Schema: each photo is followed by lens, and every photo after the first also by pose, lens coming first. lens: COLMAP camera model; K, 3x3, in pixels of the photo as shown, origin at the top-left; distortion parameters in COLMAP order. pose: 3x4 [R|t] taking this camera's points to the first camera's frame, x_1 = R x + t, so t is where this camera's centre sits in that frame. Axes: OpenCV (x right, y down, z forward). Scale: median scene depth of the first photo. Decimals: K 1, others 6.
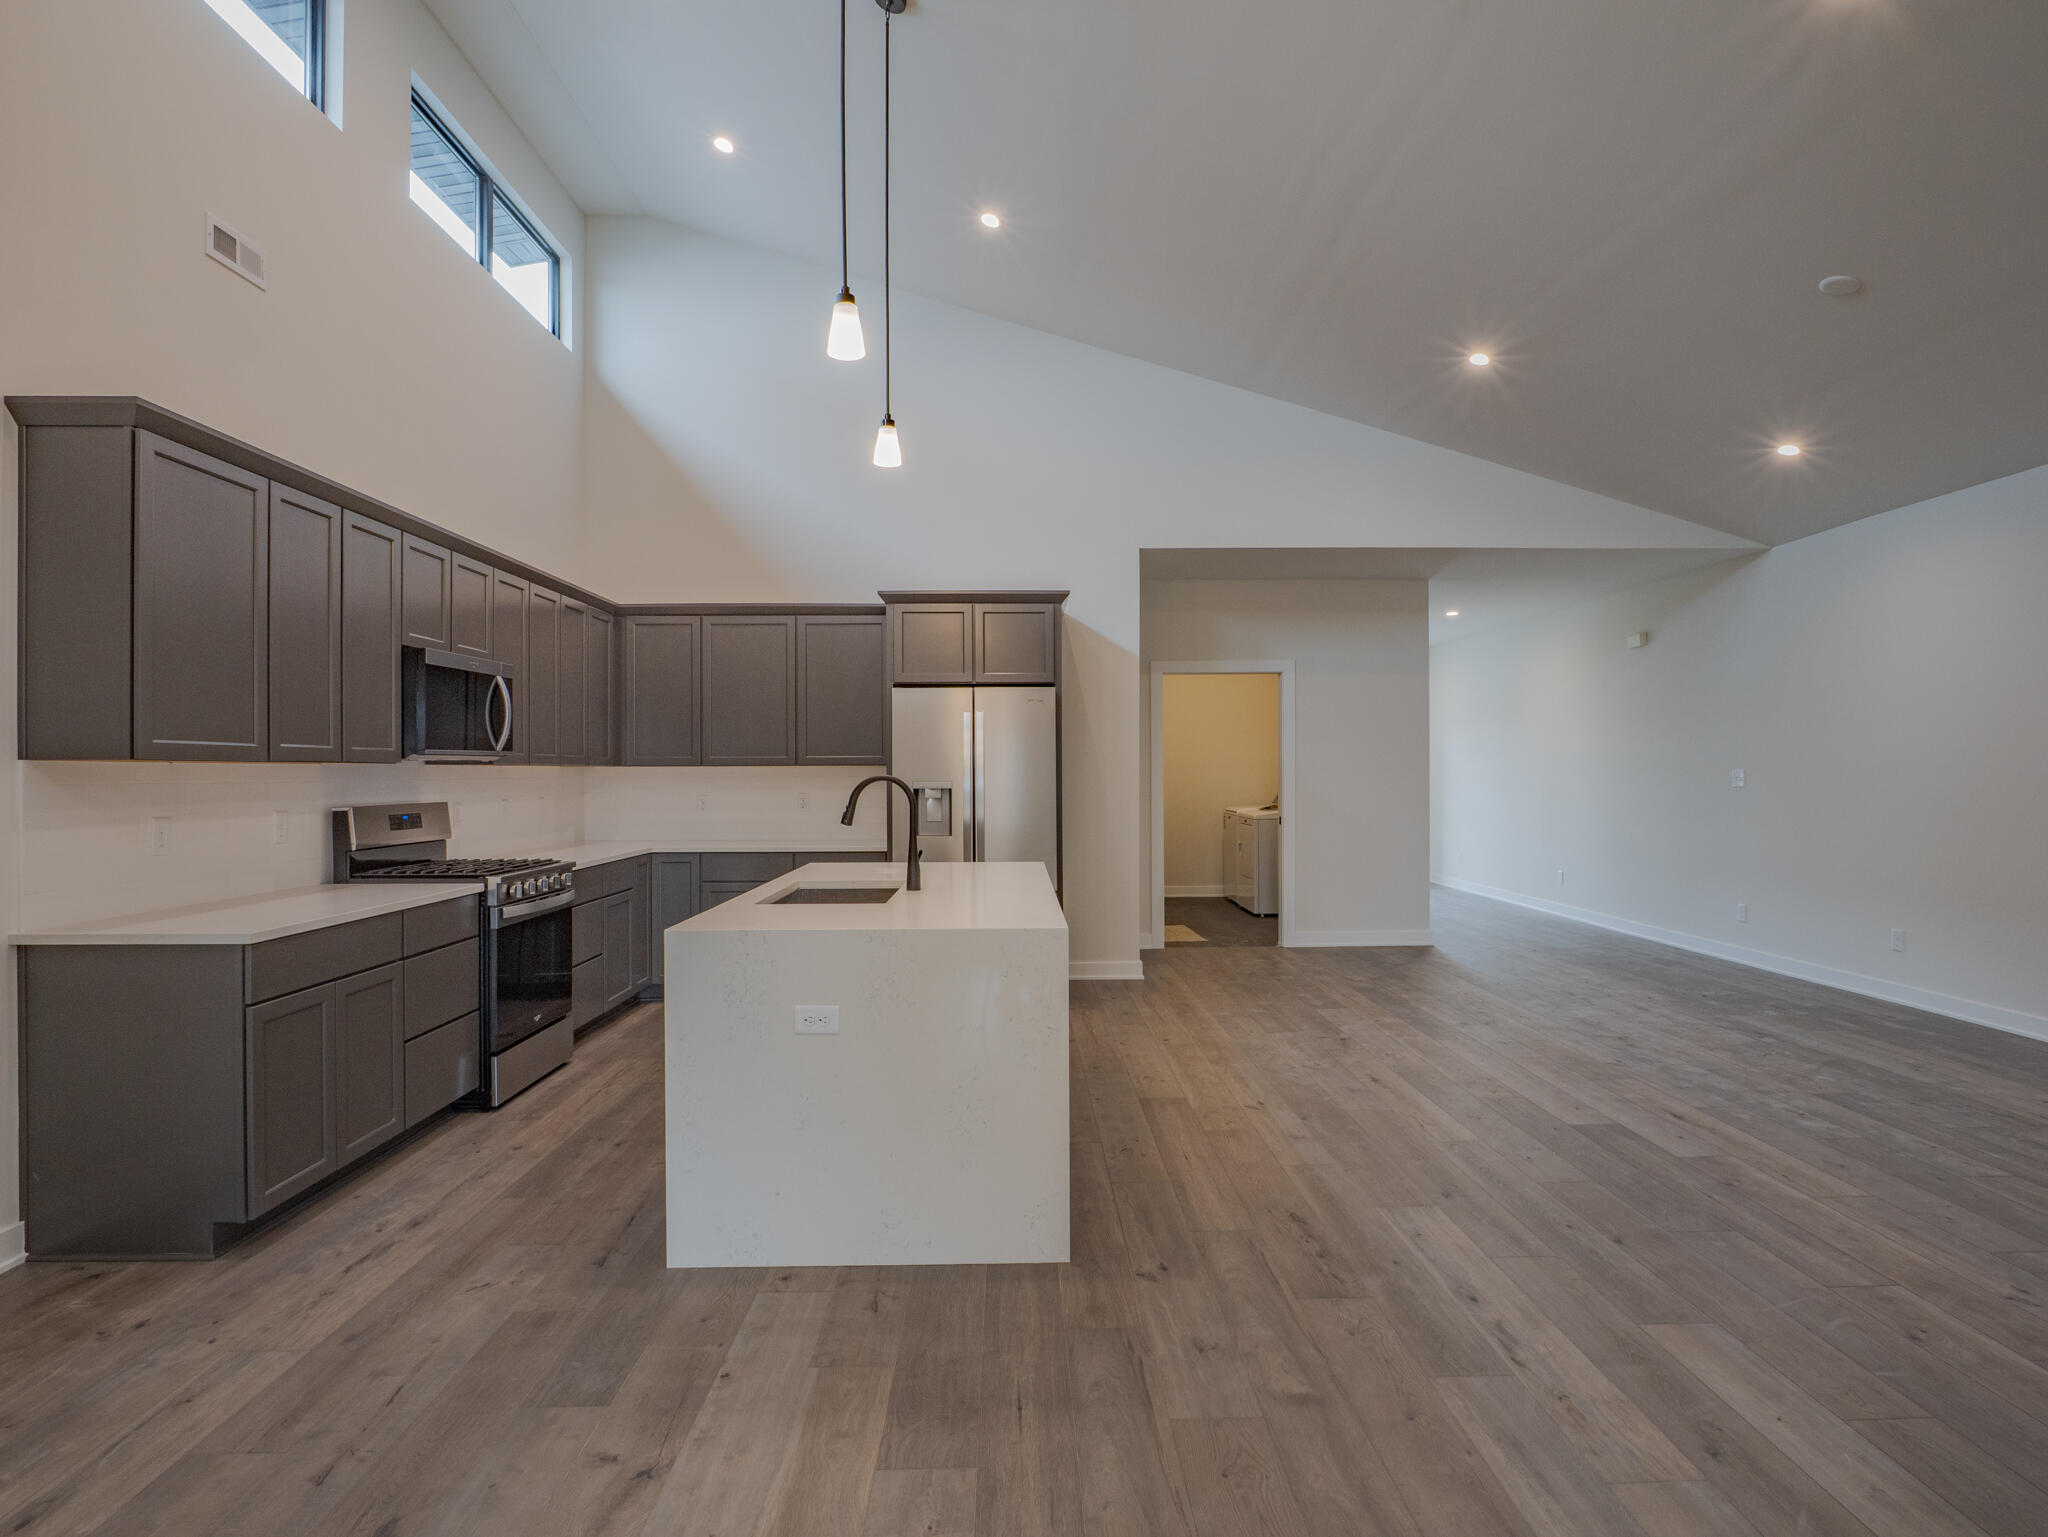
lens RADIAL K [[1097.6, 0, 1032.5], [0, 1097.6, 768.4], [0, 0, 1]] dist [-0.017341, 0.002177]
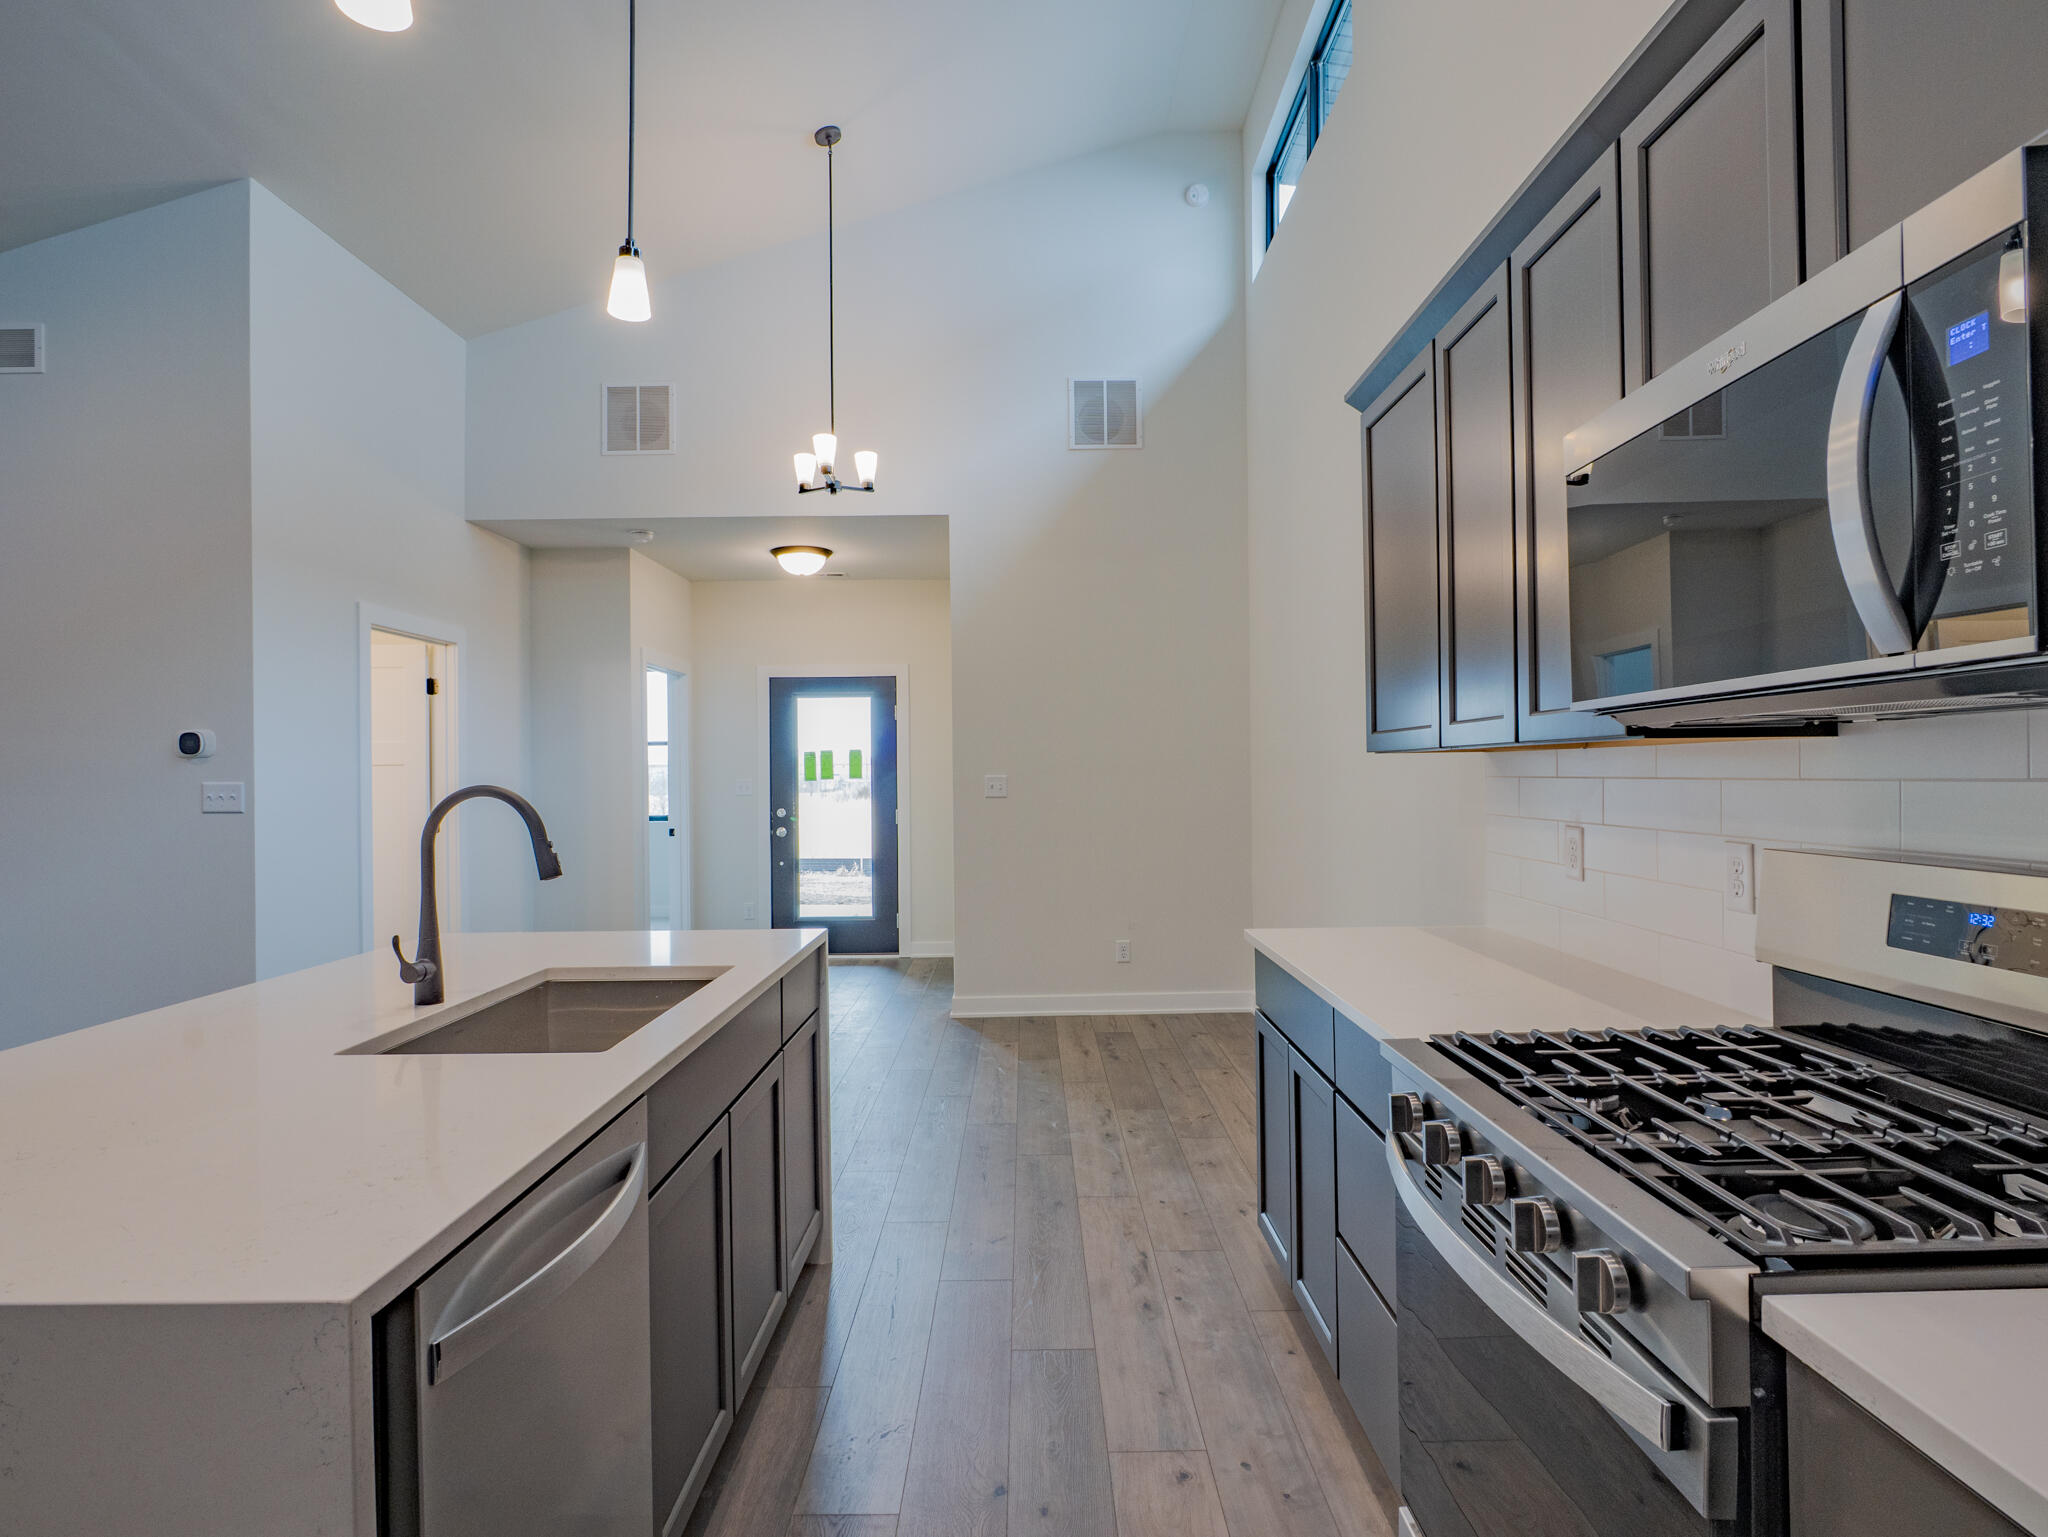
lens RADIAL K [[1097.6, 0, 1032.5], [0, 1097.6, 768.4], [0, 0, 1]] dist [-0.017341, 0.002177]
pose [[-0.999798, 0.014476, 0.013928, -0.367283], [0.014385, 0.999875, -0.006630, 0.005595], [-0.014022, -0.006428, -0.999881, 1.370043]]
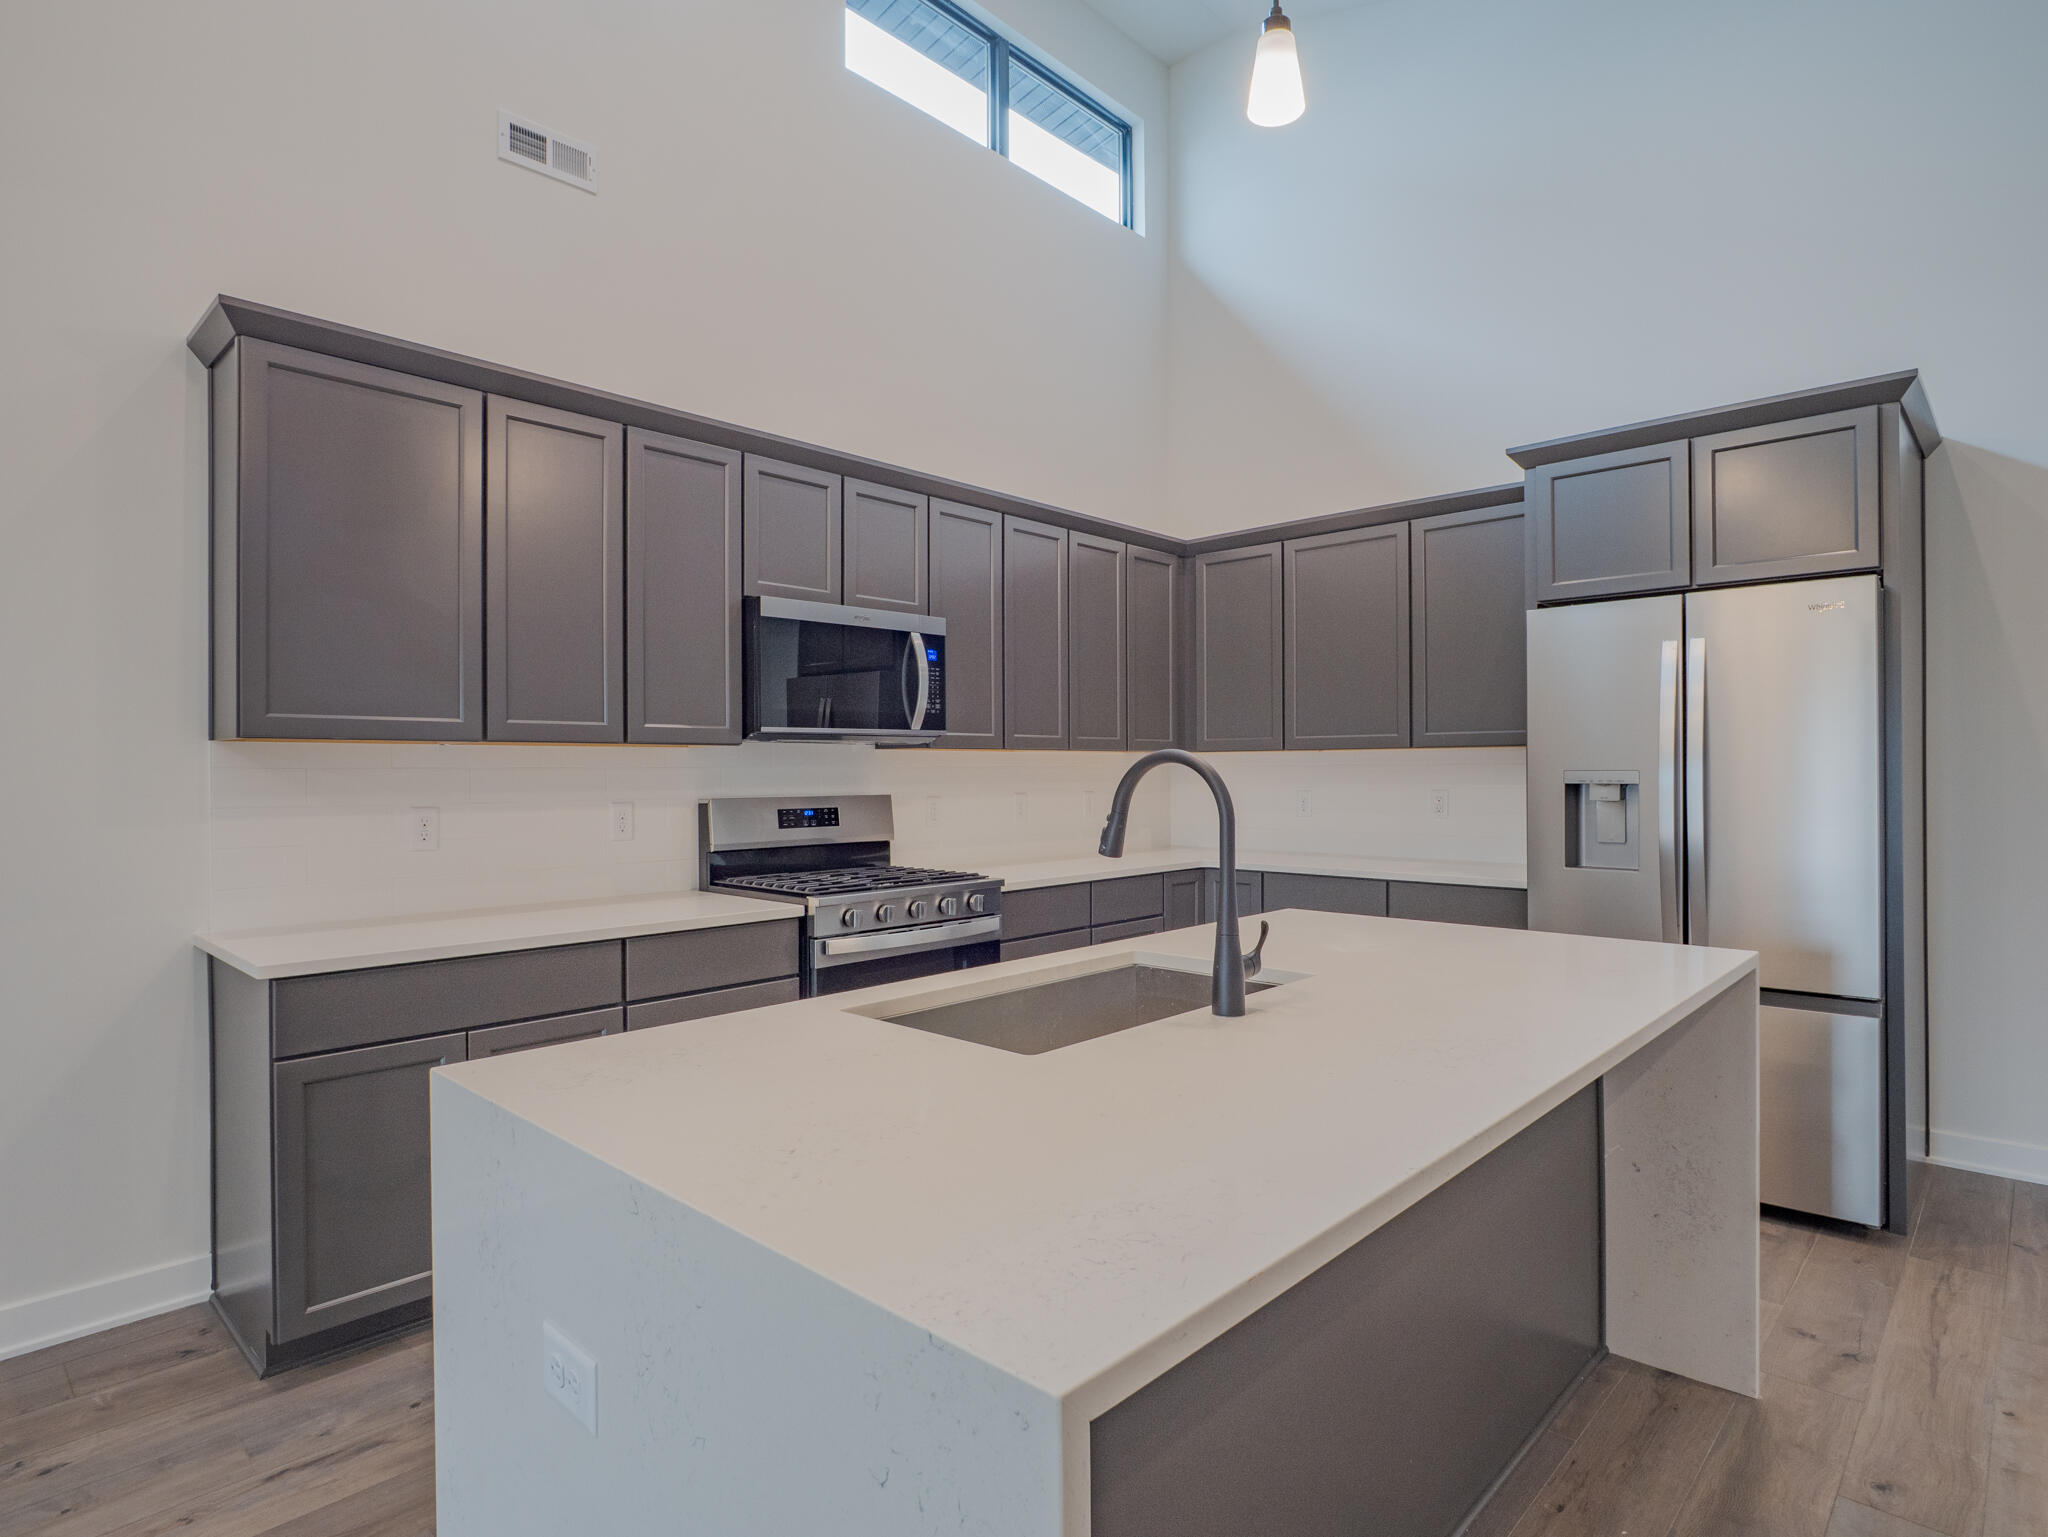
lens RADIAL K [[1097.6, 0, 1032.5], [0, 1097.6, 768.4], [0, 0, 1]] dist [-0.017341, 0.002177]
pose [[0.715671, -0.001150, -0.698437, 0.126218], [0.004607, 0.999985, 0.003074, 0.010669], [0.698423, -0.005417, 0.715665, 0.570471]]
